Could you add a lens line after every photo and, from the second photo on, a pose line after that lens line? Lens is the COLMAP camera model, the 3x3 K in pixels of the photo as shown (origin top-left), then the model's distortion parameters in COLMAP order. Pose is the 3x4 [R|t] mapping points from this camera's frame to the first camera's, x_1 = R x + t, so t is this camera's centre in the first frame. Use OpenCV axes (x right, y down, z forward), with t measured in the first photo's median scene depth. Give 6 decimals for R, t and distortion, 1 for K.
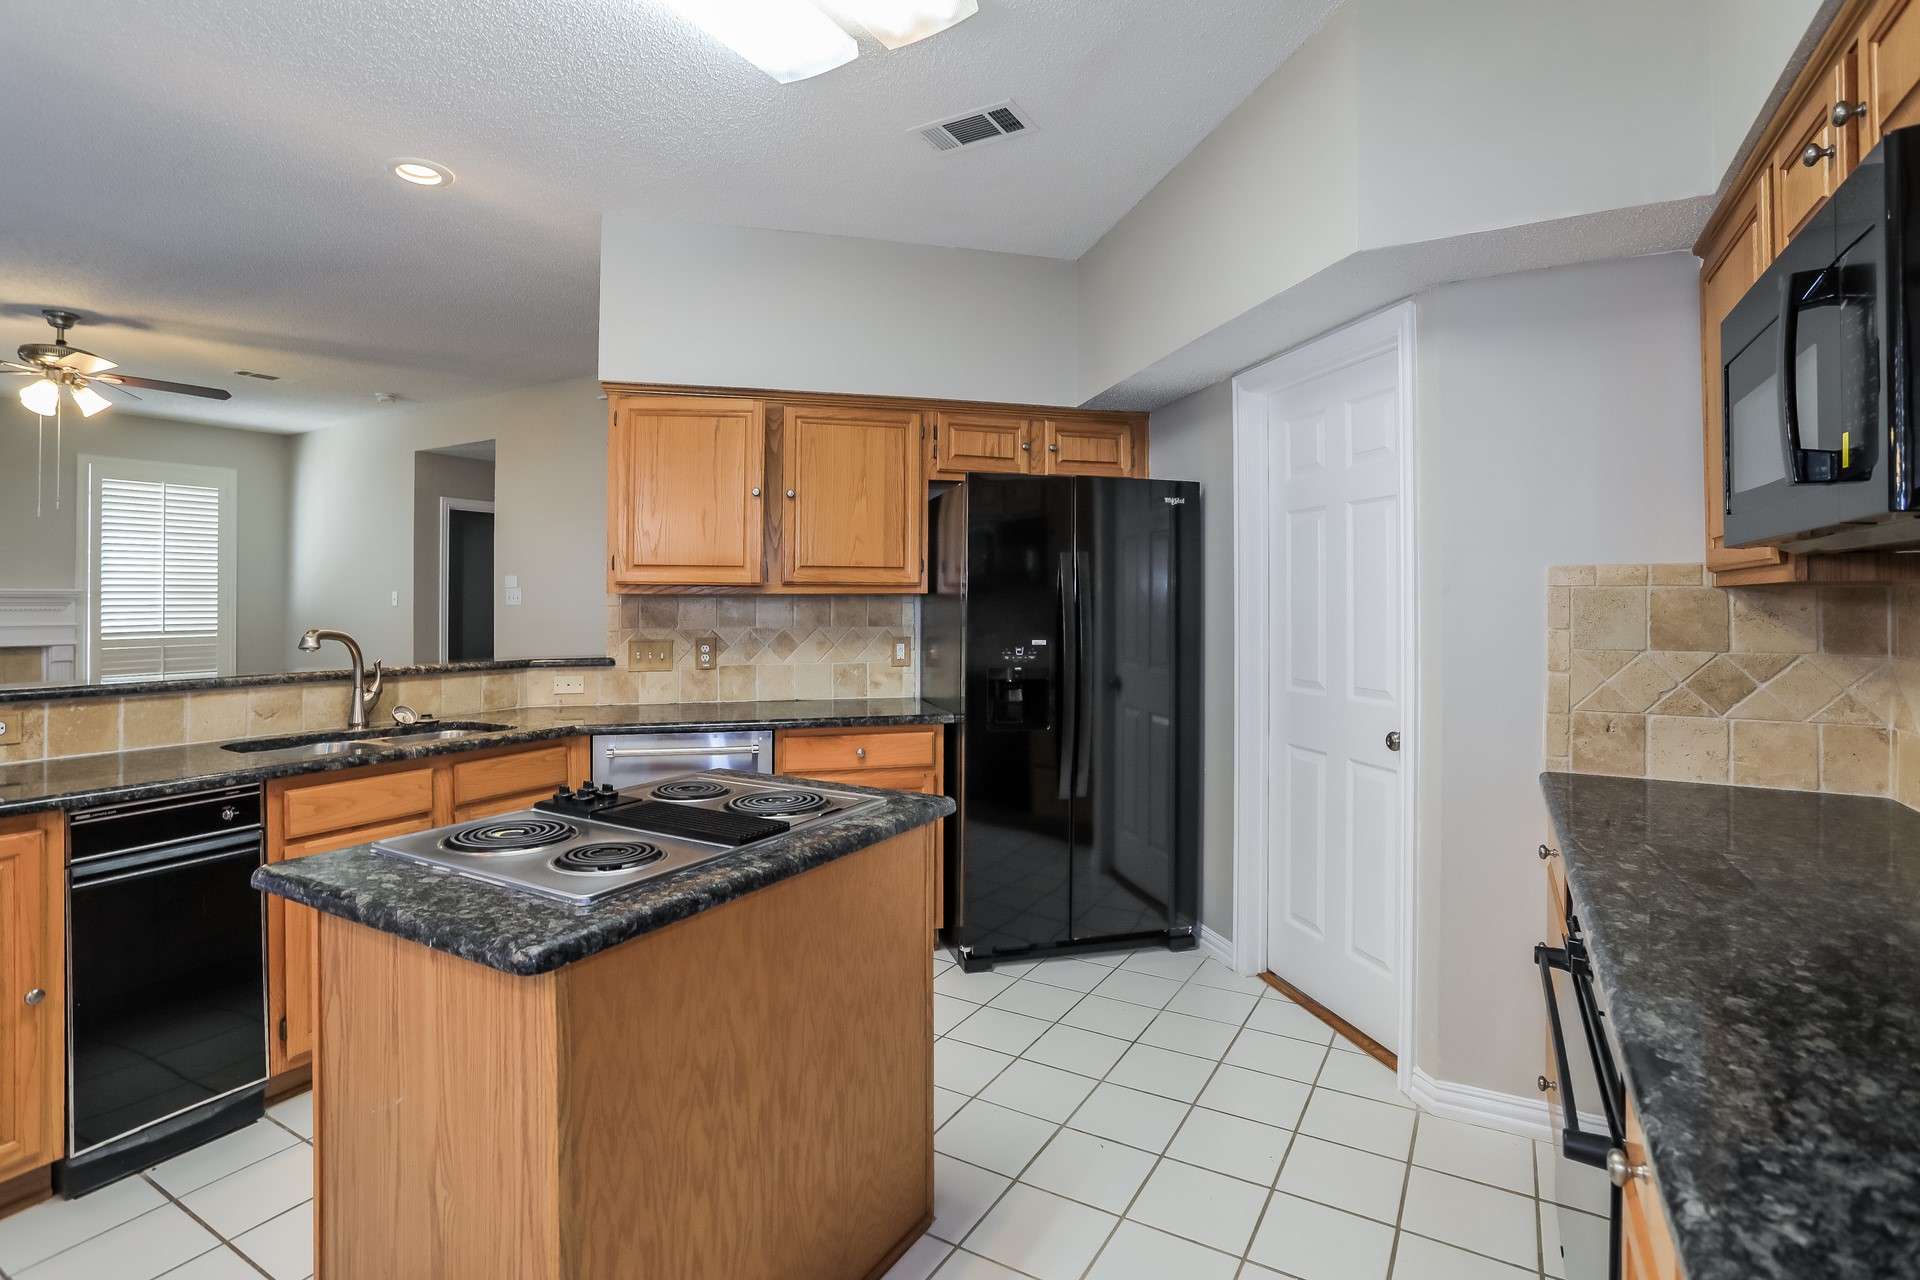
lens RADIAL K [[927.9, 0, 963.3], [0, 927.9, 599.6], [0, 0, 1]] dist [-0.116757, 0.091508]
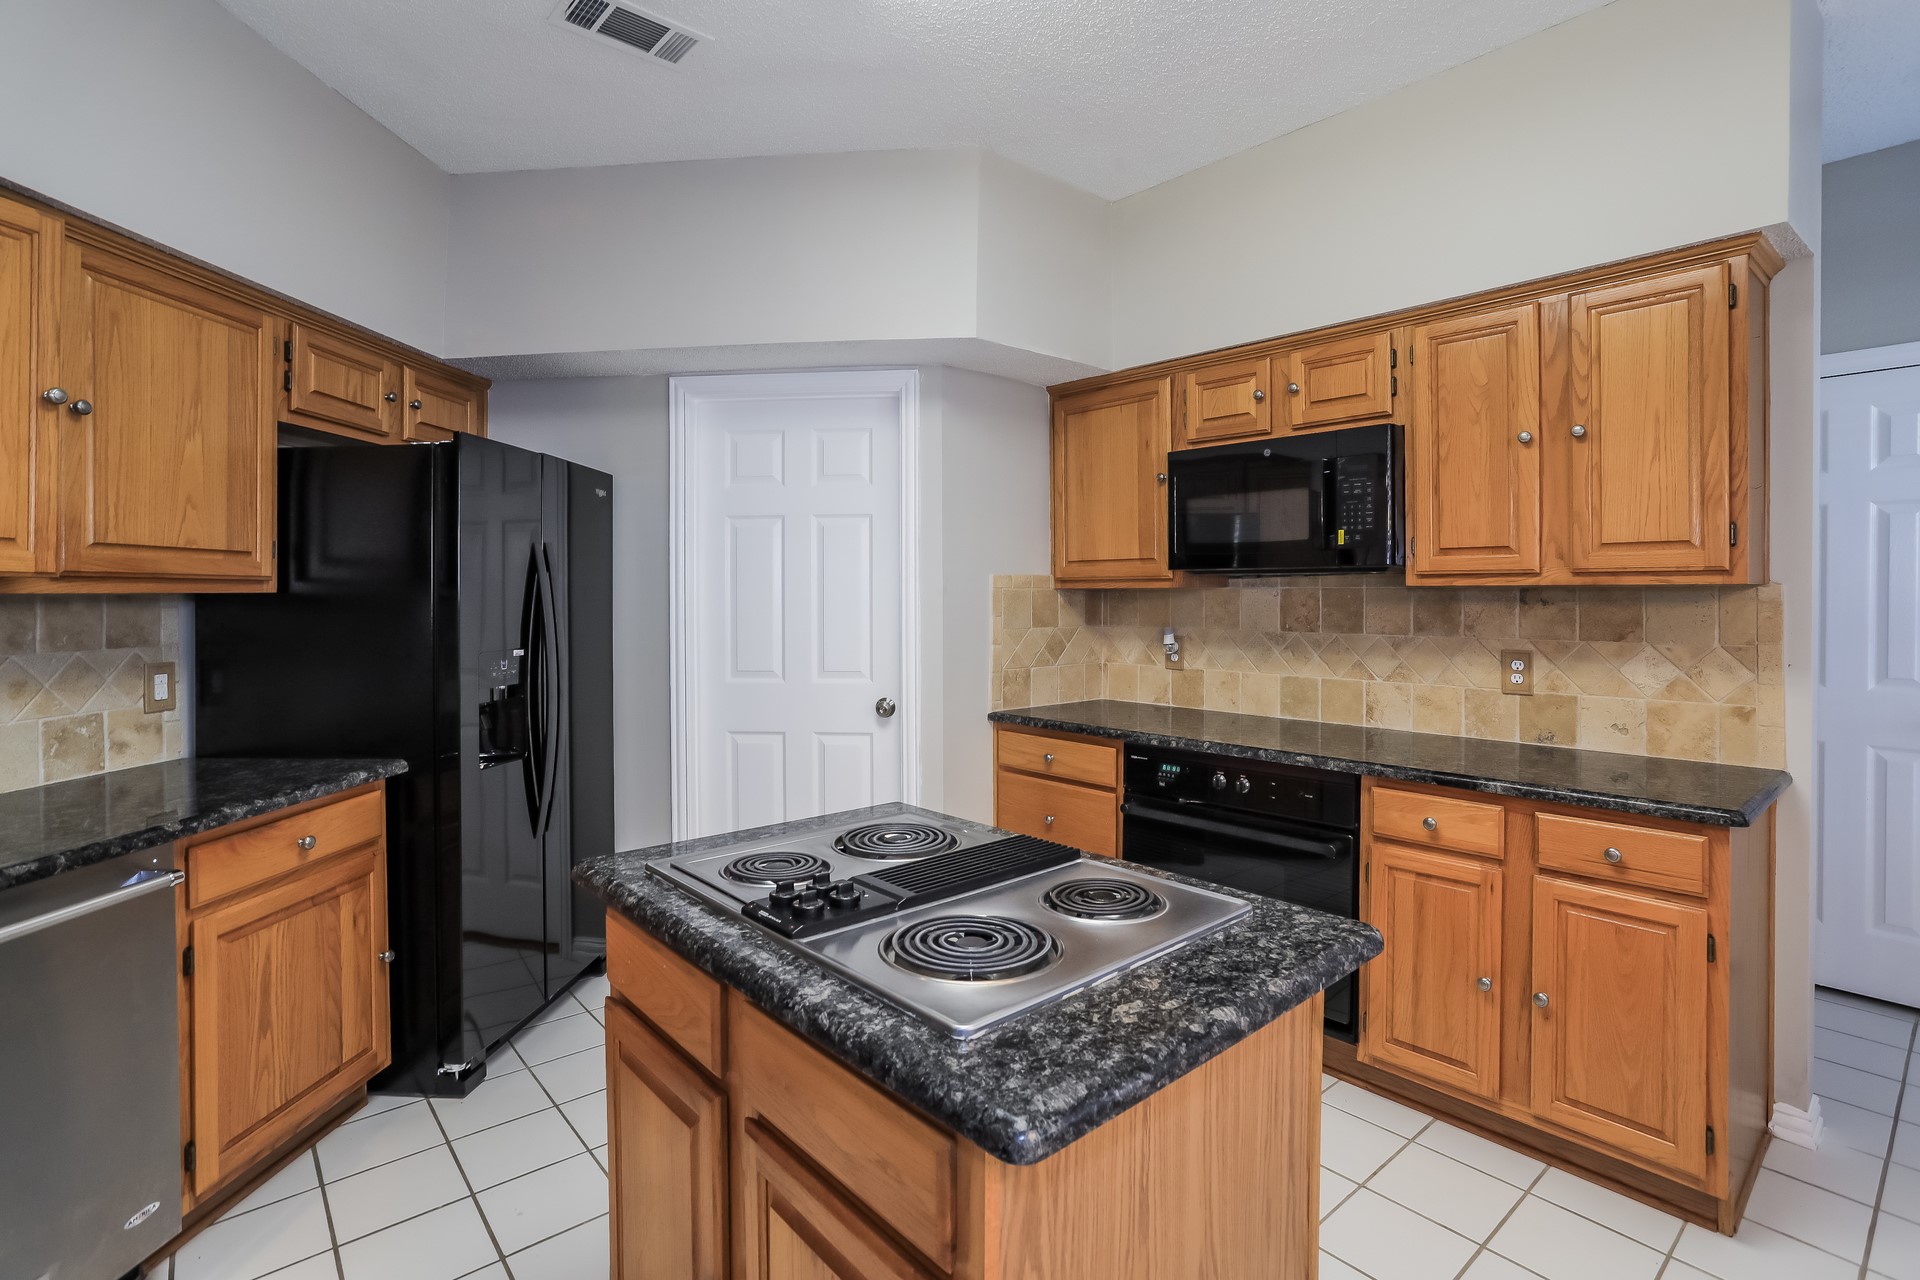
lens RADIAL K [[919.2, 0, 965.6], [0, 919.2, 610.8], [0, 0, 1]] dist [-0.049585, 0.029837]
pose [[0.332930, -0.018737, 0.942765, -0.493159], [0.004779, 0.999823, 0.018184, -0.003105], [-0.942939, -0.001548, 0.332961, 0.326790]]
